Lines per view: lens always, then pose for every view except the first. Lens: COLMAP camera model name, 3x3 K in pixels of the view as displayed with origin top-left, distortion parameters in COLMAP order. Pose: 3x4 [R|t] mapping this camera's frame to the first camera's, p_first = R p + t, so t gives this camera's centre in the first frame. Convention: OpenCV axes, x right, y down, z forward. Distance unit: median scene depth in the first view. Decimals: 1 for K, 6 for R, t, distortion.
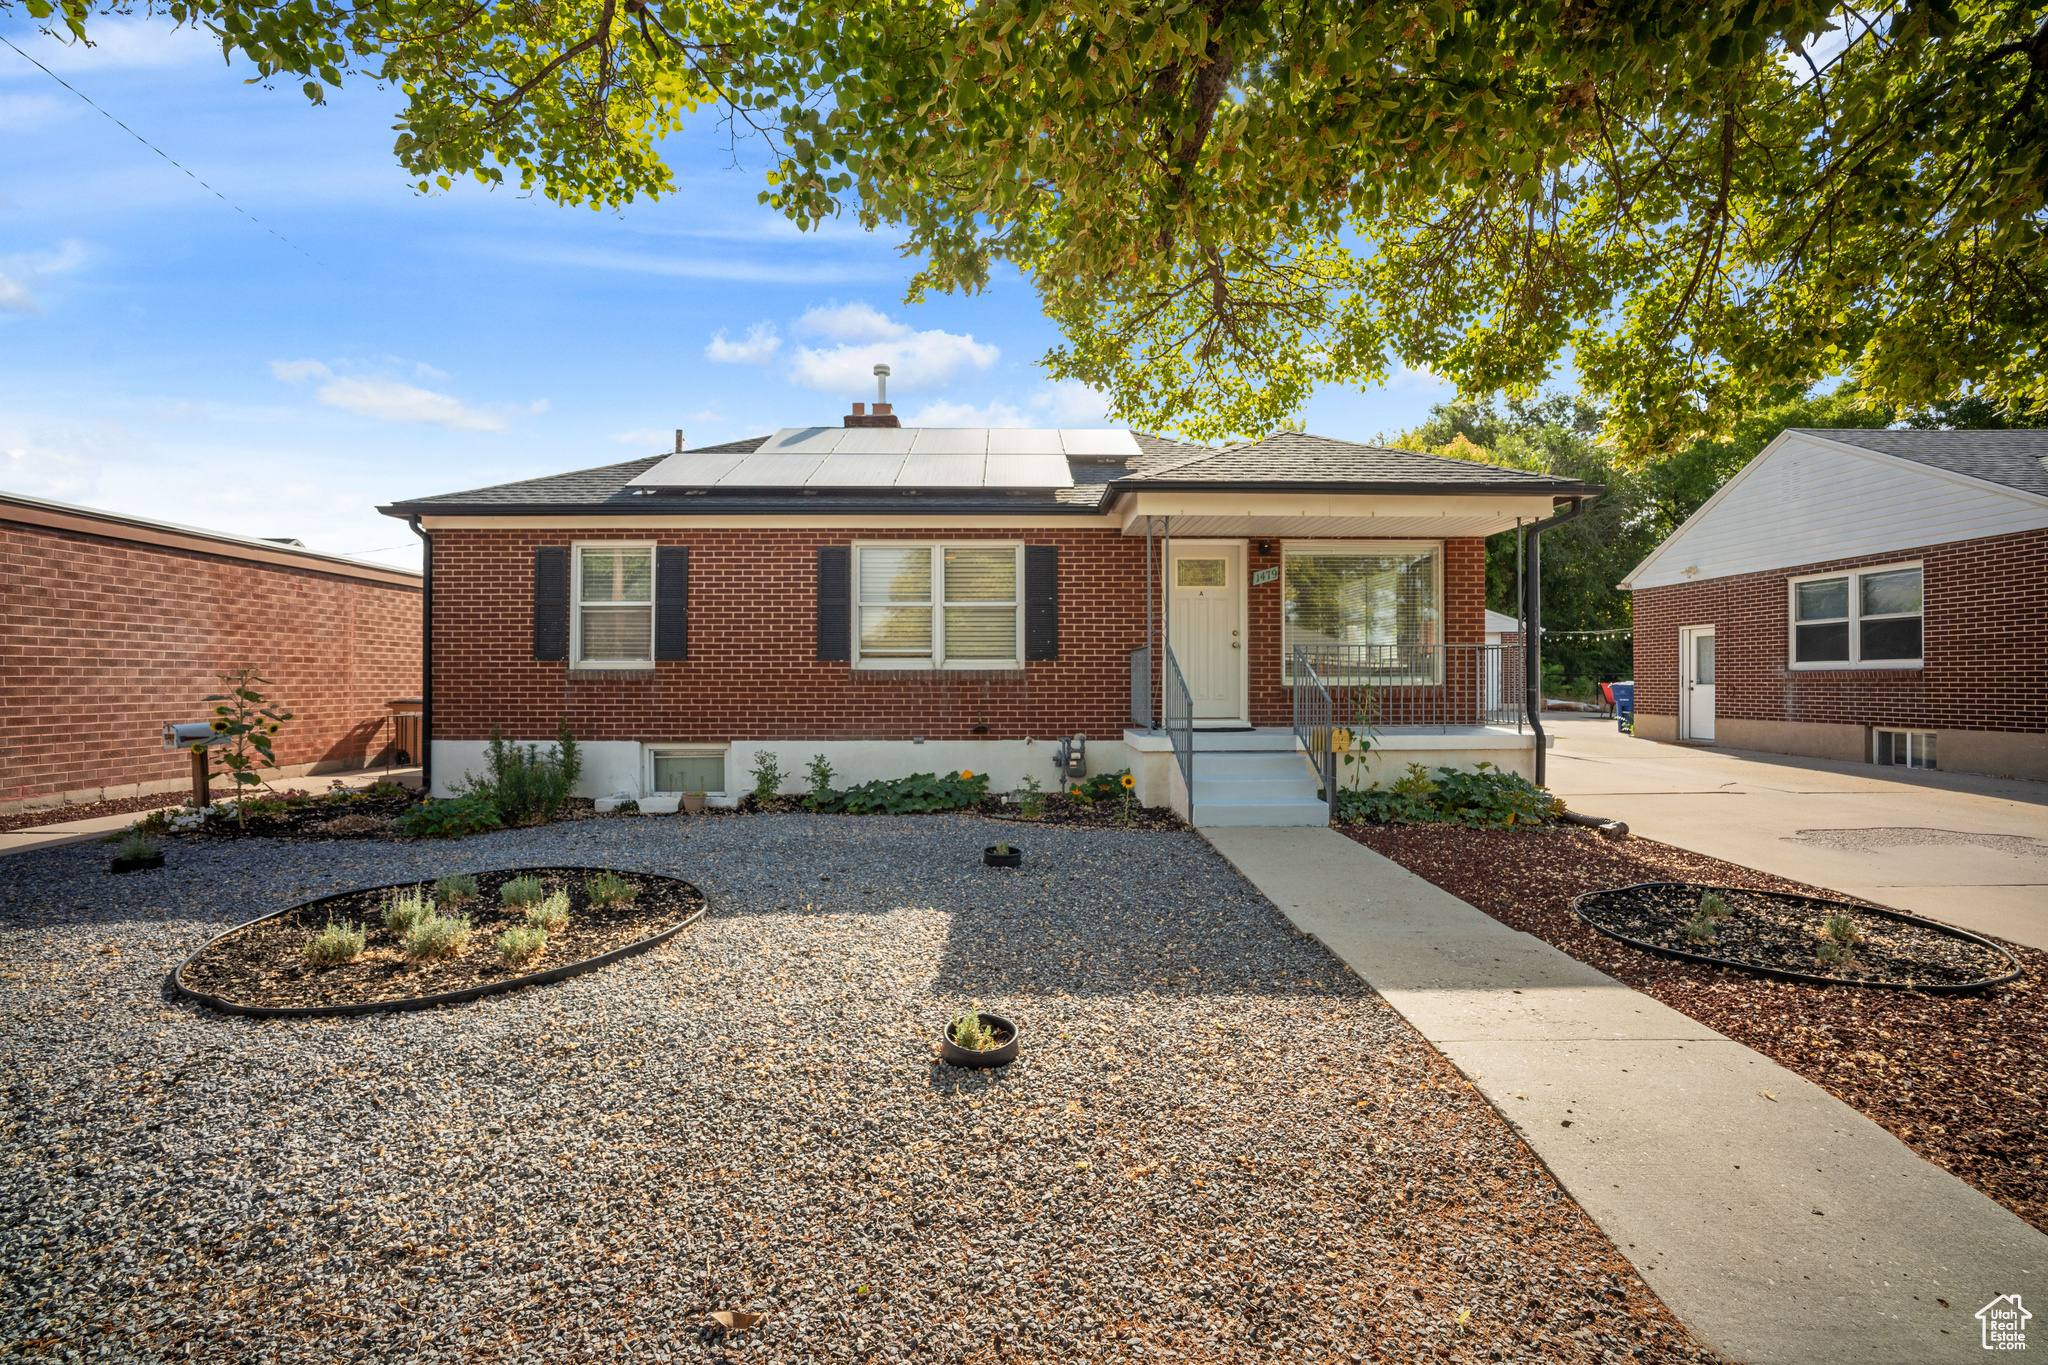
lens RADIAL K [[890.6, 0, 1021.0], [0, 890.6, 672.8], [0, 0, 1]] dist [-0.021861, 0.000791]
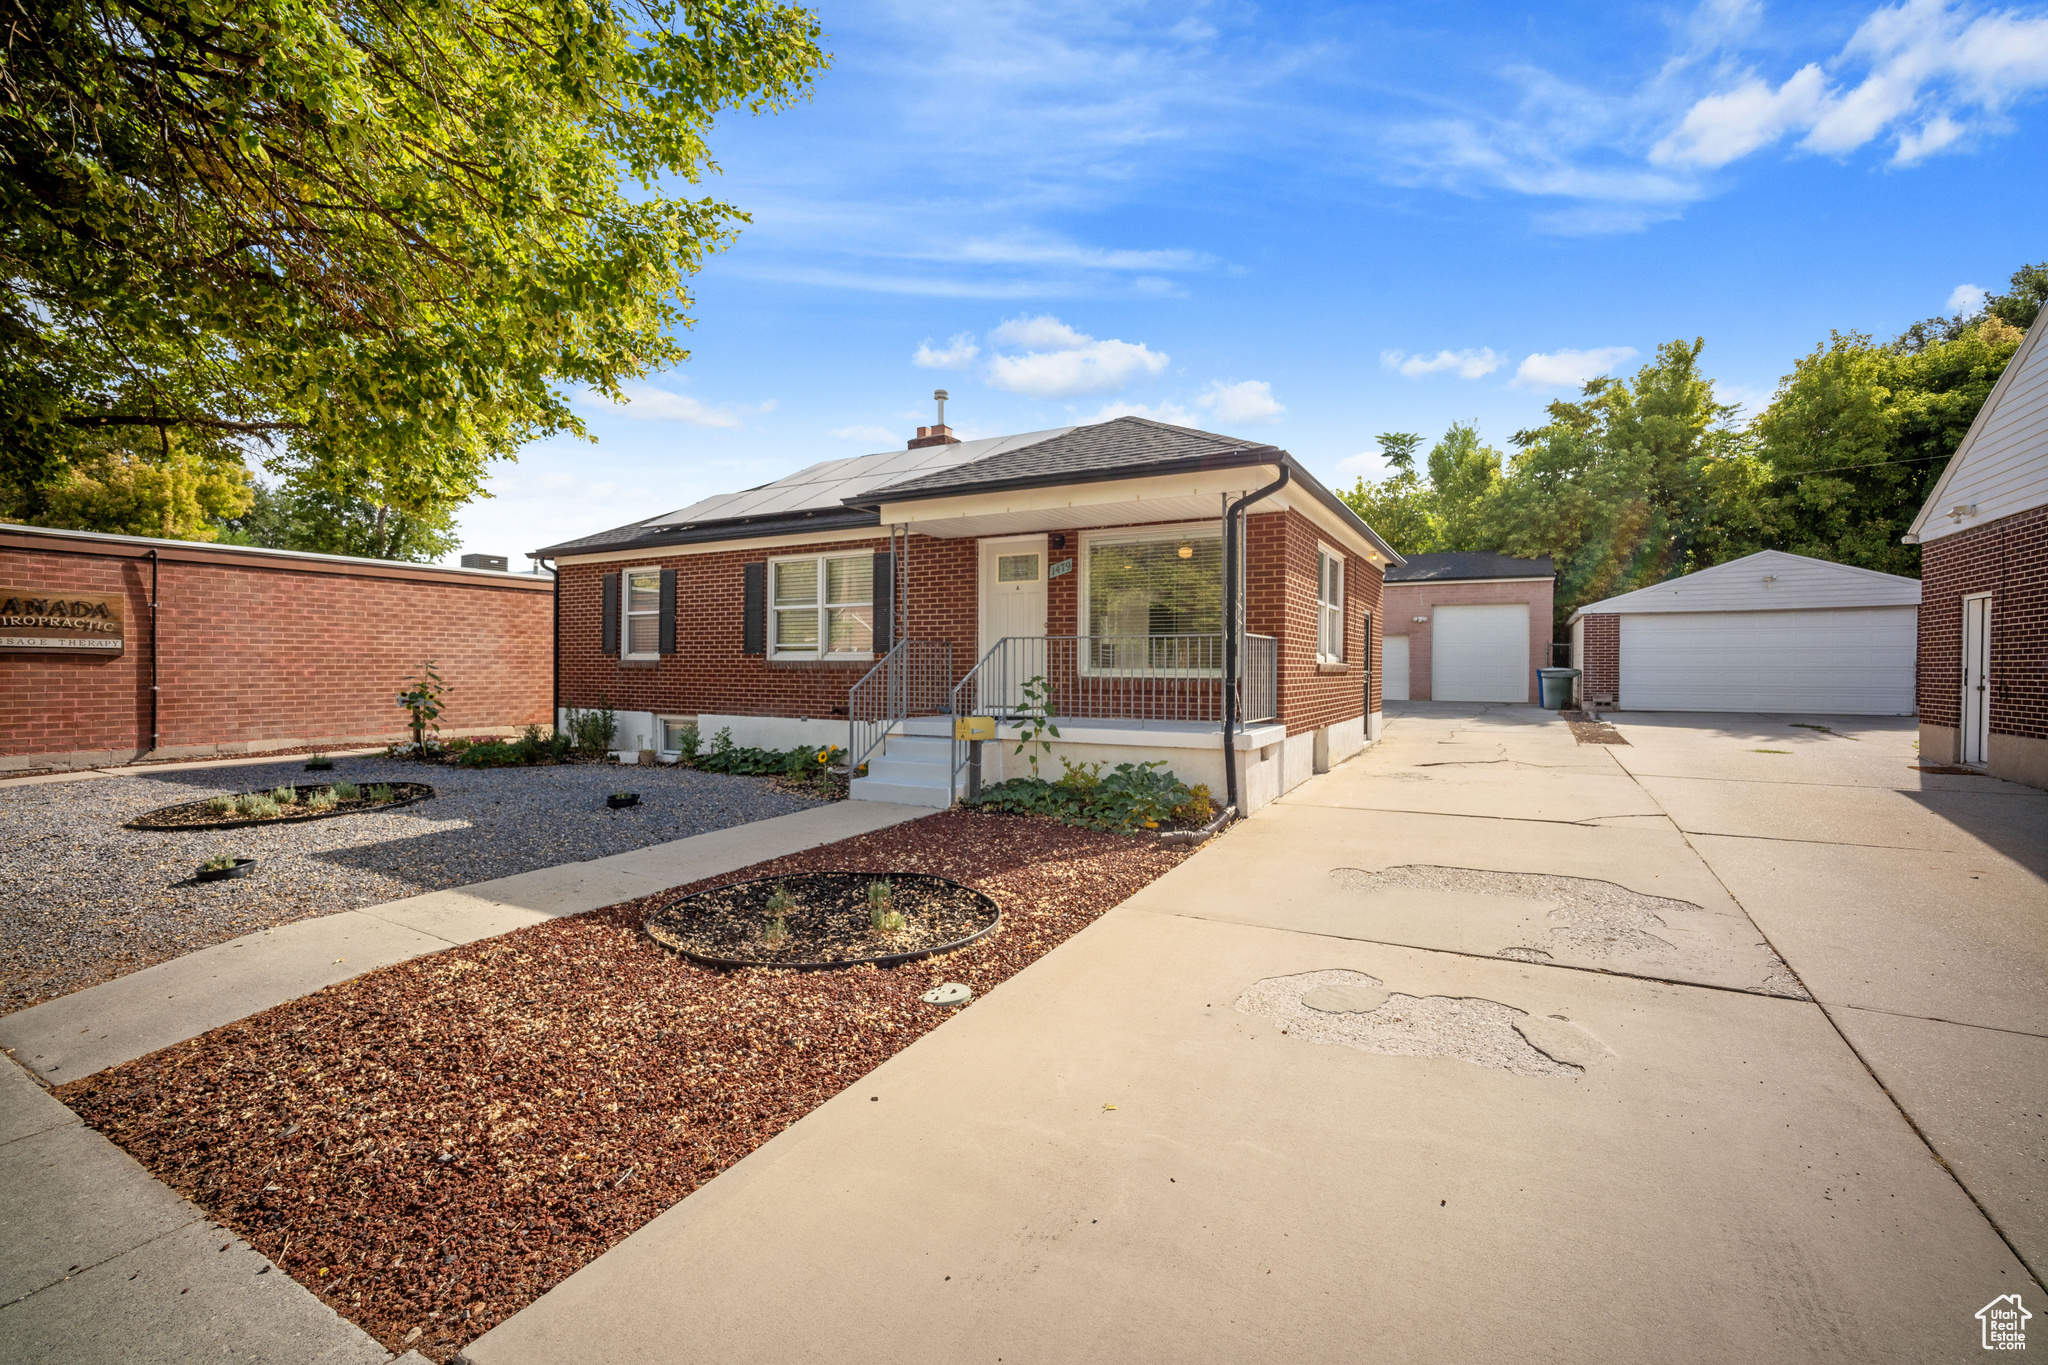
lens RADIAL K [[890.6, 0, 1021.0], [0, 890.6, 672.8], [0, 0, 1]] dist [-0.021861, 0.000791]
pose [[0.865033, 0.007488, -0.501660, 0.748264], [0.000549, 0.999874, 0.015871, -0.005928], [0.501715, -0.014004, 0.864919, 0.095883]]
